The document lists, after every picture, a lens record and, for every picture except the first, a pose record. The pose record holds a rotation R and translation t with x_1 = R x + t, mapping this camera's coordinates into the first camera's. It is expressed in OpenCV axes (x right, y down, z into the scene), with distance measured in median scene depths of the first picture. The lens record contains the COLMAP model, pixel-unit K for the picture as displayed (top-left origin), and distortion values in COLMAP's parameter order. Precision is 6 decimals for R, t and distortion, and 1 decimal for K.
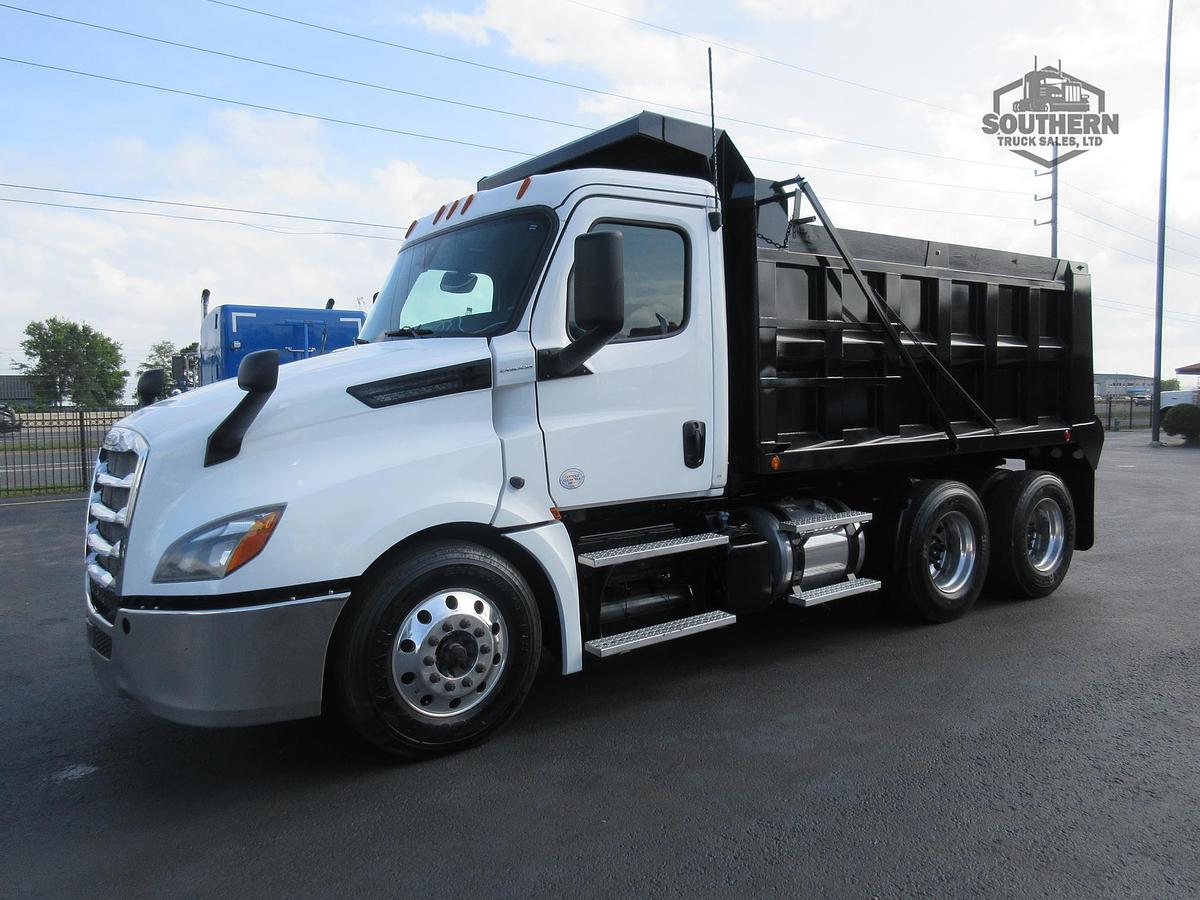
lens RADIAL K [[887.3, 0, 600.0], [0, 887.3, 450.0], [0, 0, 1]] dist [0.018860, -0.005804]
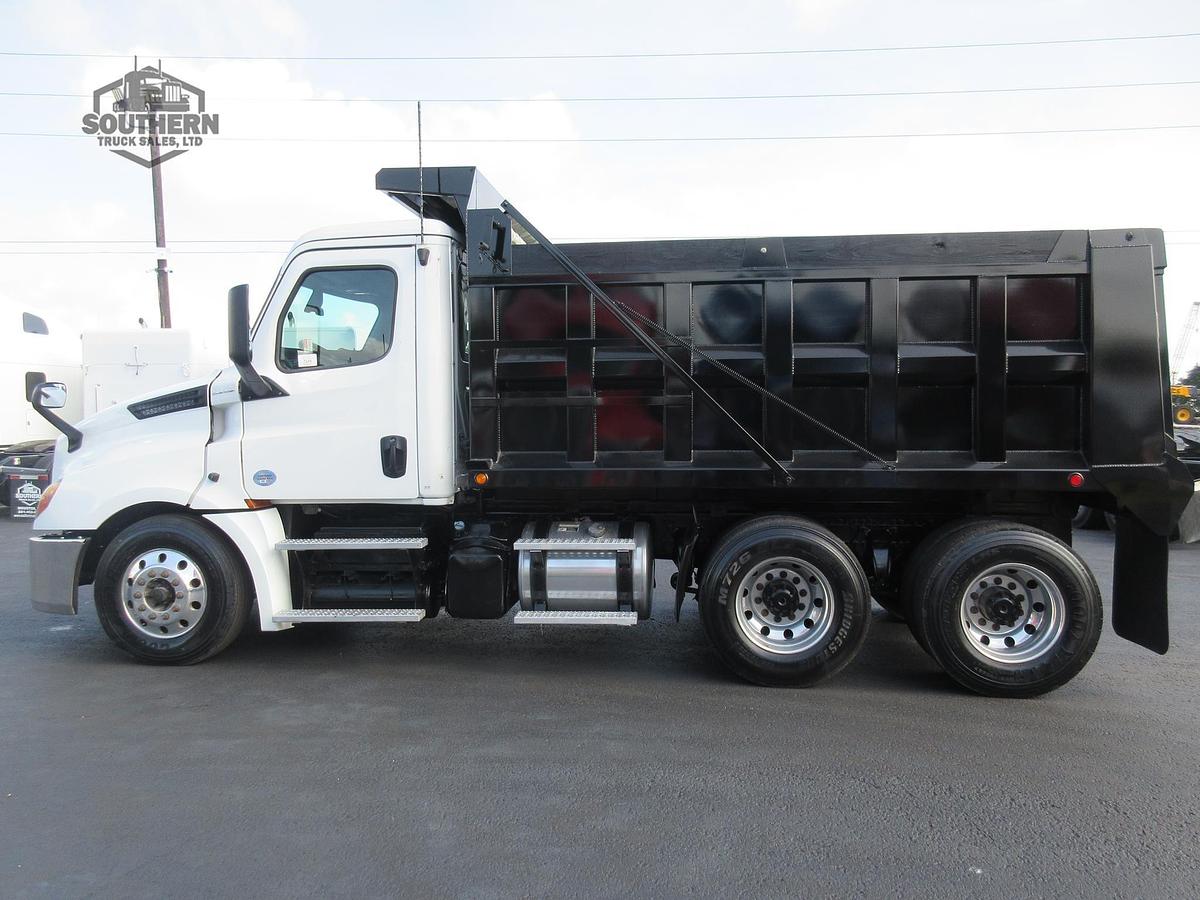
lens RADIAL K [[917.6, 0, 600.0], [0, 917.6, 450.0], [0, 0, 1]] dist [0.004666, -0.003460]
pose [[0.739460, 0.041054, -0.671947, 1.226605], [-0.045923, 0.998890, 0.010492, -0.044154], [0.671632, 0.023099, 0.740524, 0.352109]]
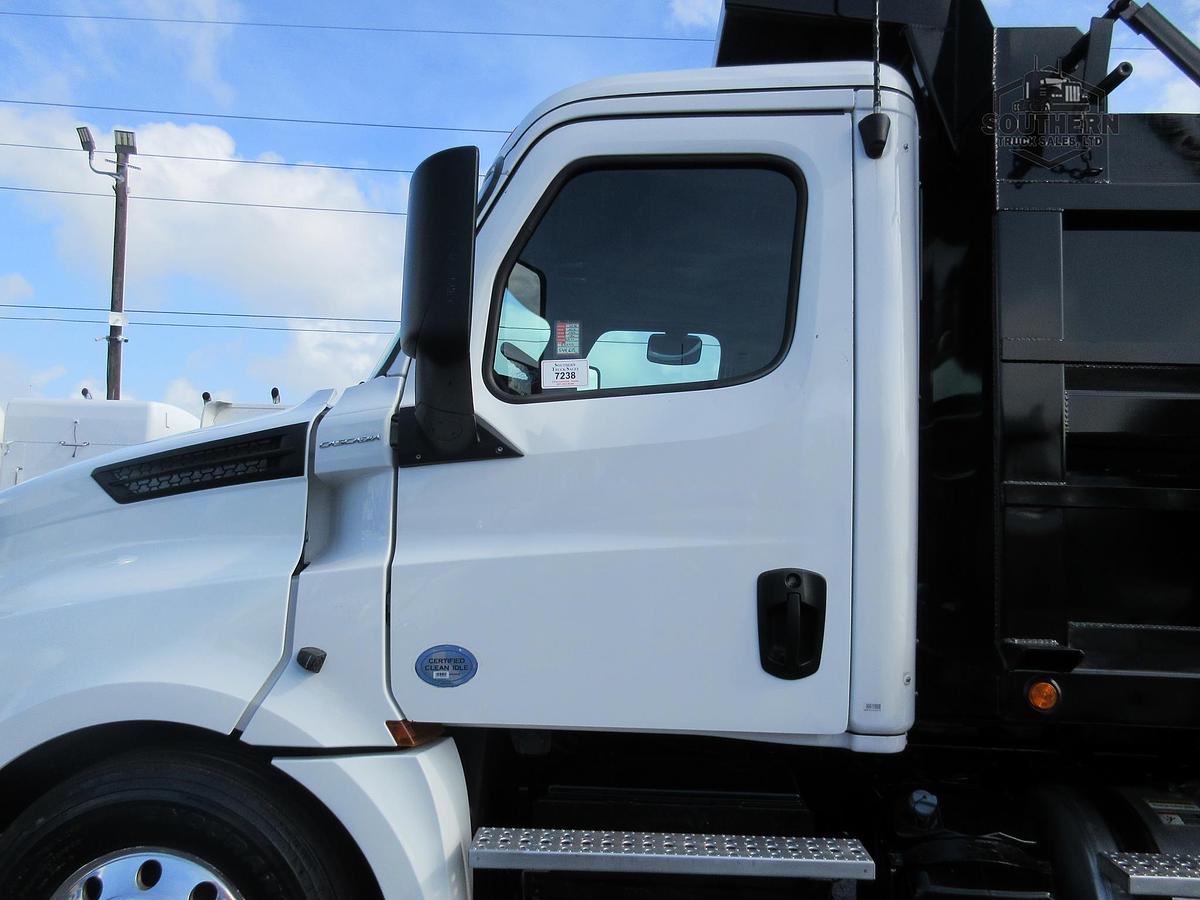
lens RADIAL K [[917.6, 0, 600.0], [0, 917.6, 450.0], [0, 0, 1]] dist [0.004666, -0.003460]
pose [[0.781444, -0.009726, -0.623900, 0.357605], [-0.084394, 0.989043, -0.121123, -0.032168], [0.618242, 0.147304, 0.772061, 0.653334]]
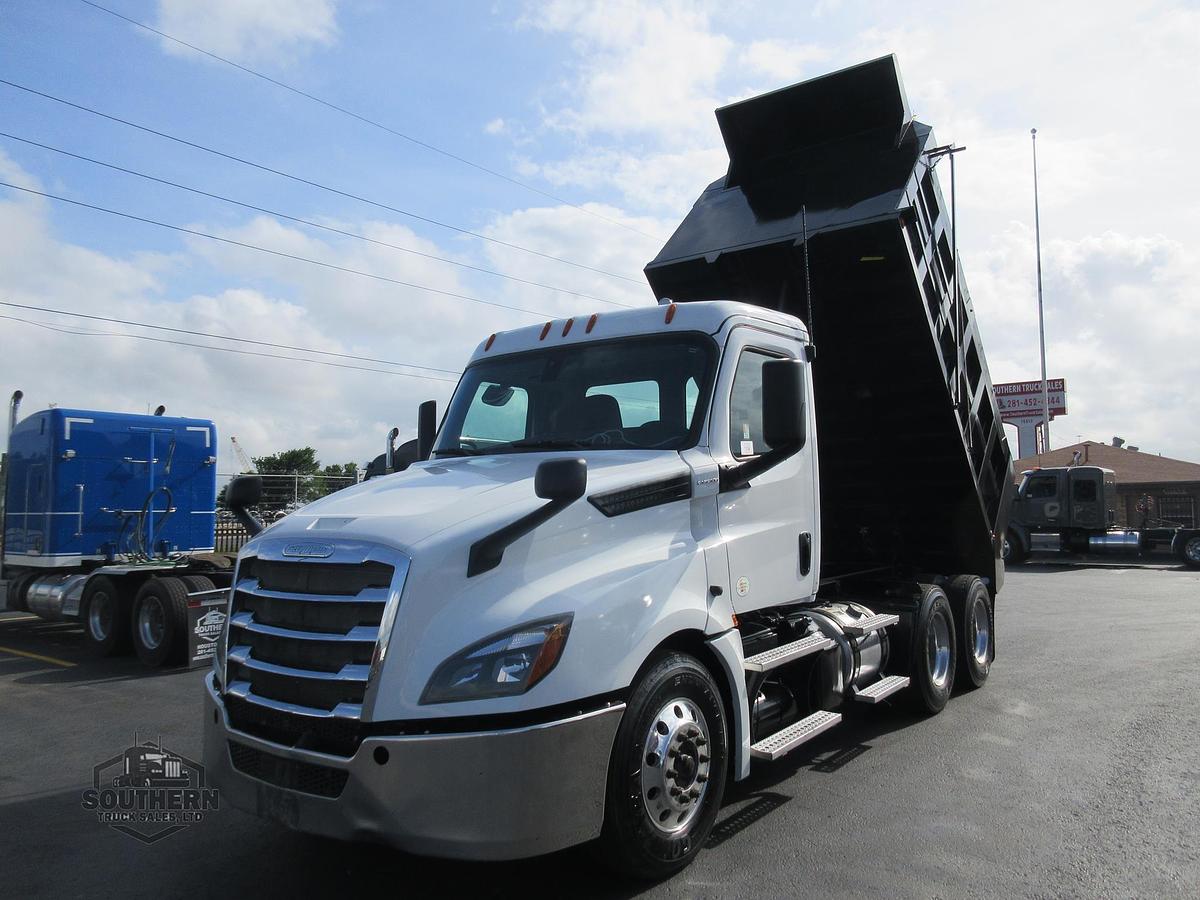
lens RADIAL K [[881.9, 0, 600.0], [0, 881.9, 450.0], [0, 0, 1]] dist [-0.015664, 0.002837]
pose [[0.958149, 0.026009, 0.285088, -0.503406], [0.012726, 0.991010, -0.133181, 0.009282], [-0.285989, 0.131235, 0.949204, 0.038727]]
